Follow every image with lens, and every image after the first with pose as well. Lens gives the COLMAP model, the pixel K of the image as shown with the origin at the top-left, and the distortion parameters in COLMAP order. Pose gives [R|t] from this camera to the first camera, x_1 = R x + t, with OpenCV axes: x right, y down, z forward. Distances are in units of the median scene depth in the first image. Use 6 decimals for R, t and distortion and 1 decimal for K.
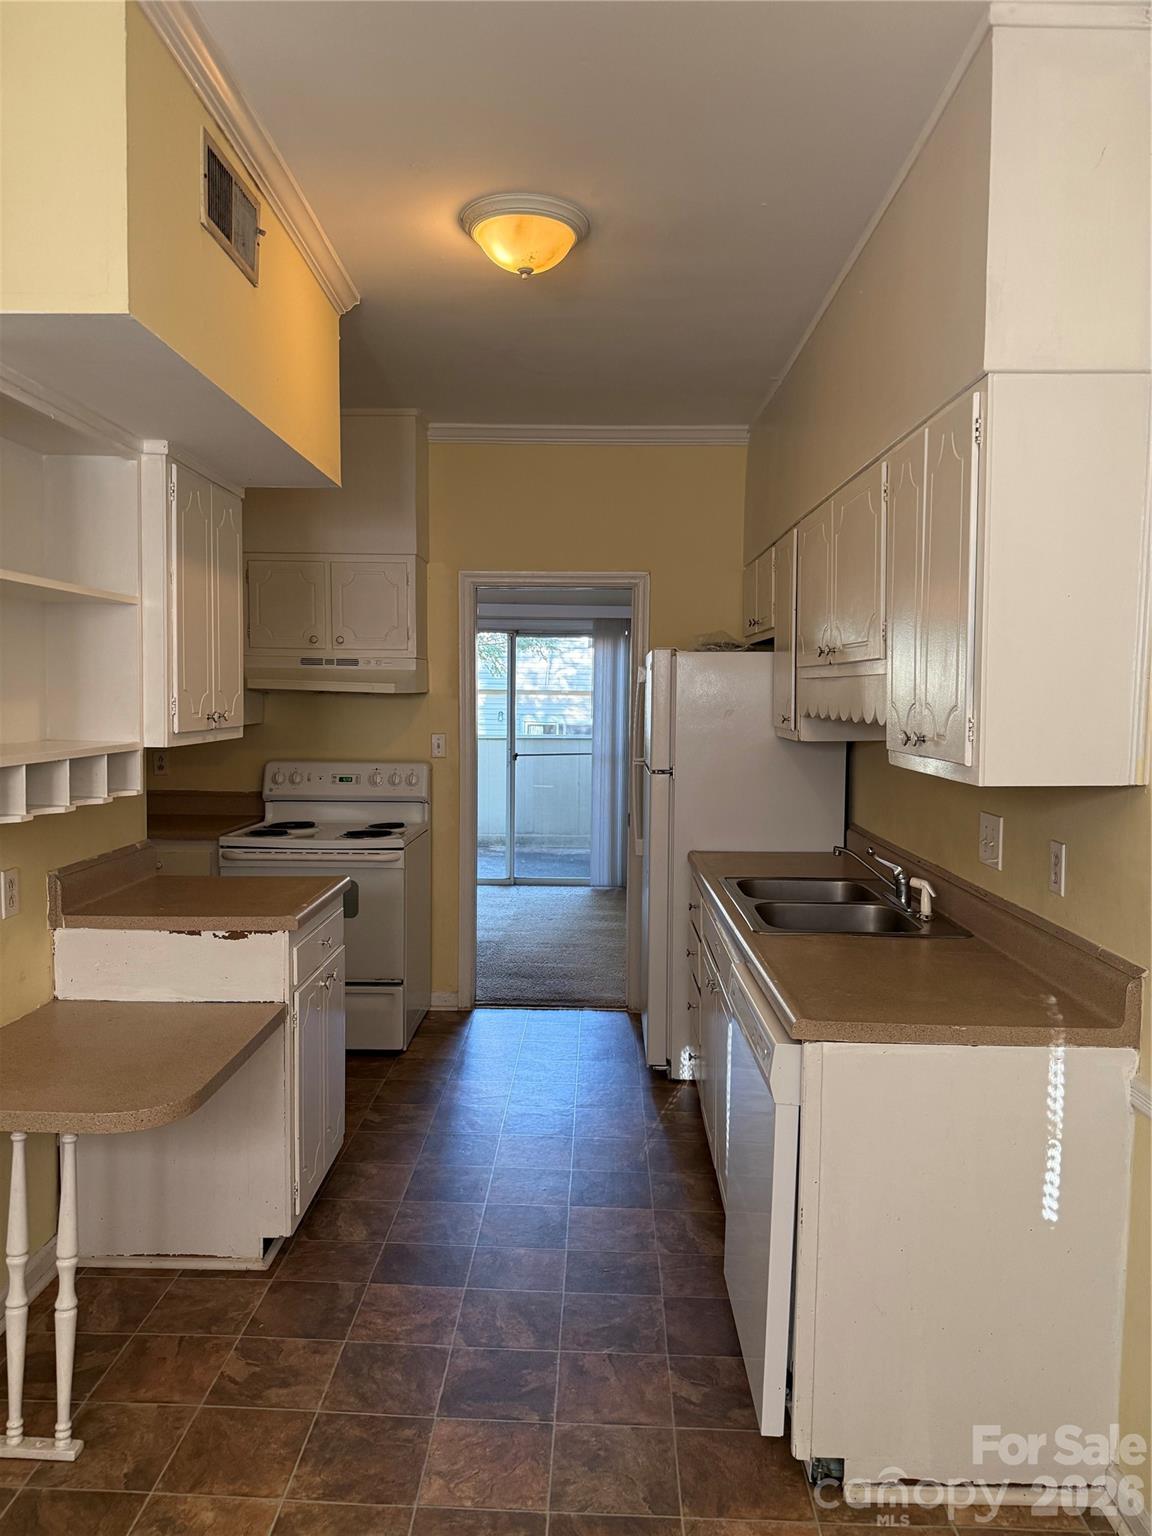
lens RADIAL K [[1065.7, 0, 572.9], [0, 1065.7, 765.2], [0, 0, 1]] dist [0.074642, -0.043761]
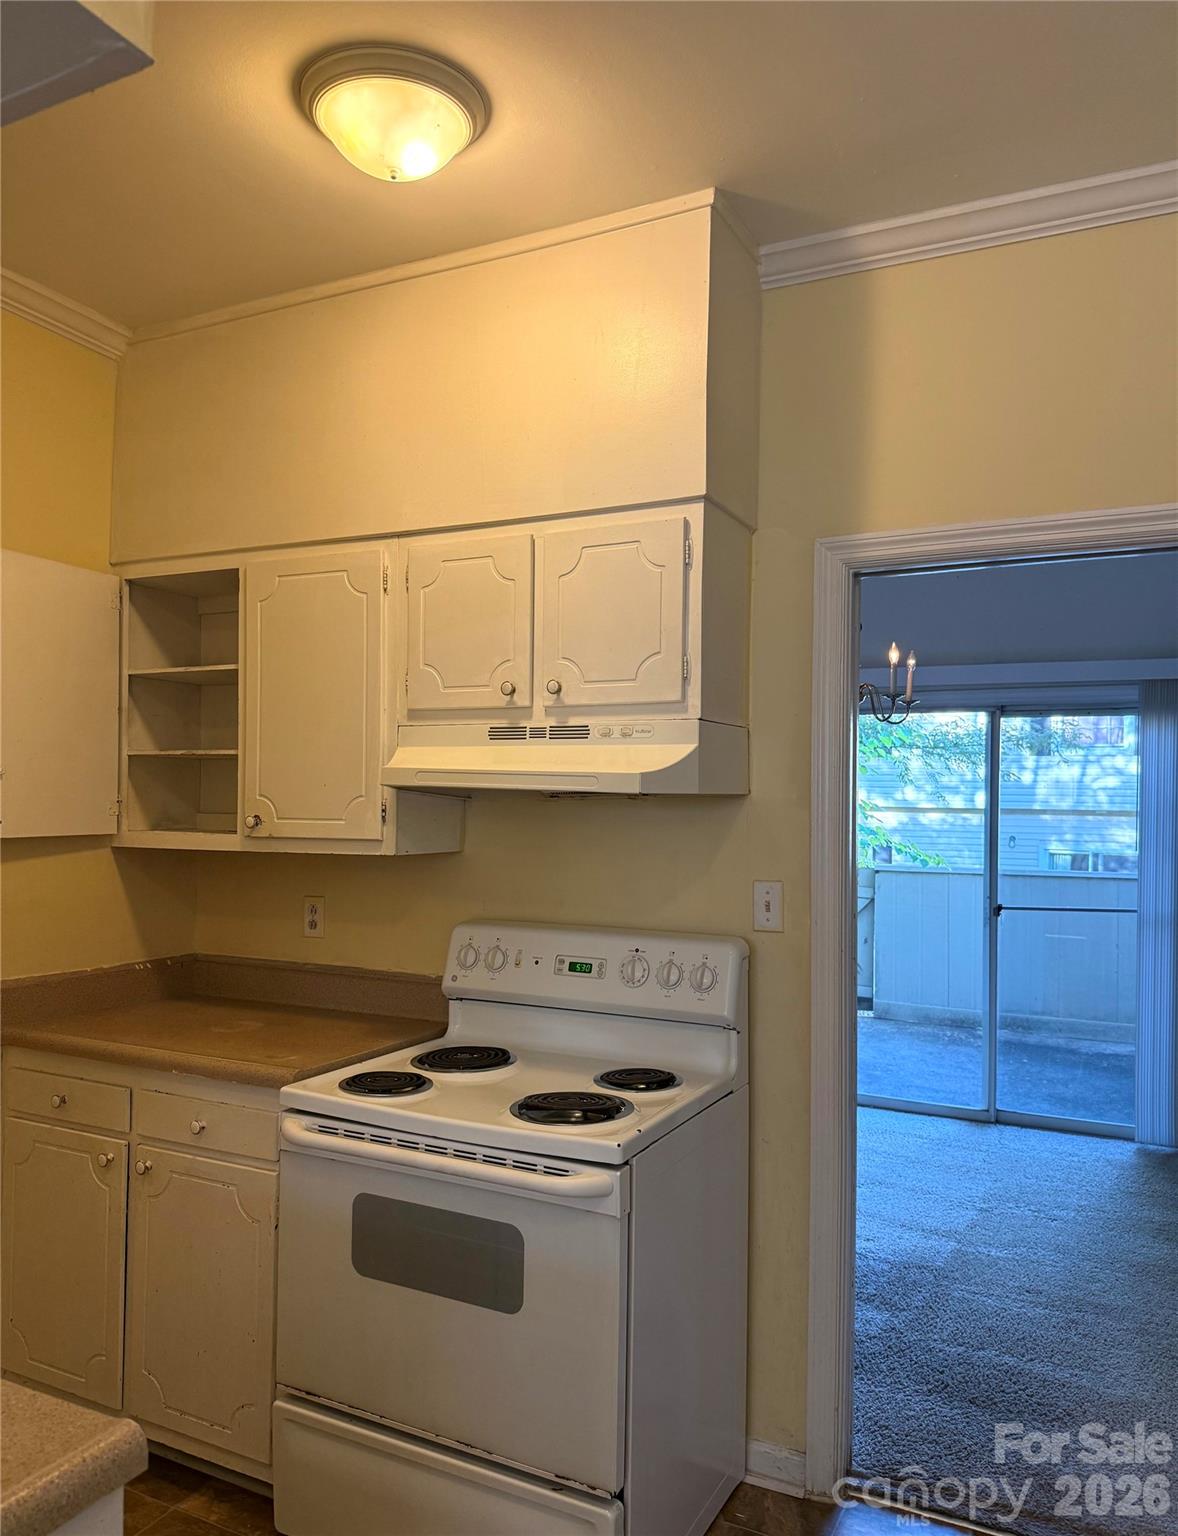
lens RADIAL K [[1143.4, 0, 585.4], [0, 1143.4, 790.7], [0, 0, 1]] dist [-0.006071, -0.008845]
pose [[0.906994, -0.004757, -0.421117, 0.011987], [-0.032224, 0.996221, -0.080655, -0.025300], [0.419909, 0.086724, 0.903413, 0.512591]]
